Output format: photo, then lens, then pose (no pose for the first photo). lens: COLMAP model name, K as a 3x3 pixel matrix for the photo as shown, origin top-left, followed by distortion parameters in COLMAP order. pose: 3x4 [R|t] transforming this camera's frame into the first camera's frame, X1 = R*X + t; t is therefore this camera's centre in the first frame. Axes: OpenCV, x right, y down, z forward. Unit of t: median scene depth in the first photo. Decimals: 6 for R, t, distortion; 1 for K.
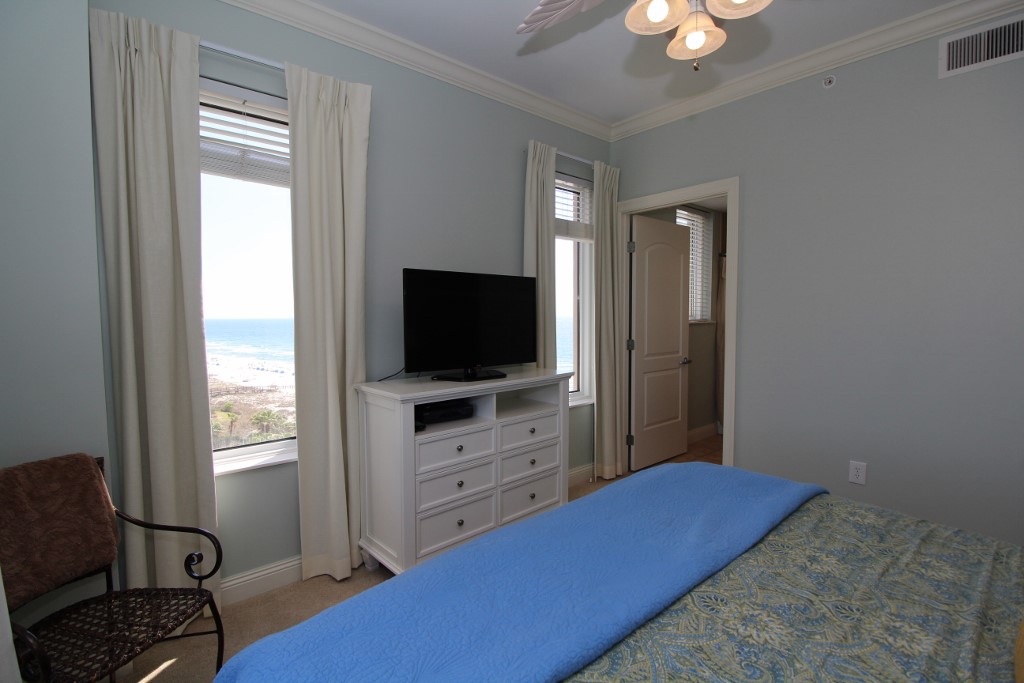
lens RADIAL K [[477.2, 0, 512.4], [0, 477.2, 343.1], [0, 0, 1]] dist [0.000862, -0.012707]
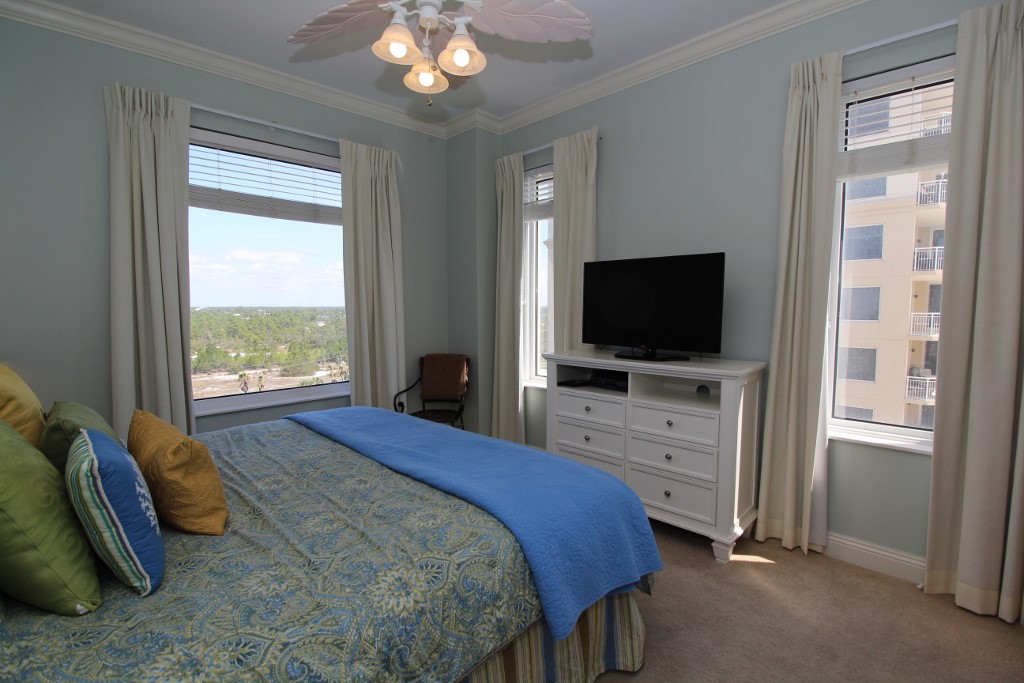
lens RADIAL K [[477.2, 0, 512.4], [0, 477.2, 343.1], [0, 0, 1]] dist [0.000862, -0.012707]
pose [[0.059432, 0.083287, -0.994752, 1.853273], [-0.059972, 0.995011, 0.079726, -0.052369], [0.996429, 0.054919, 0.064130, 1.253878]]
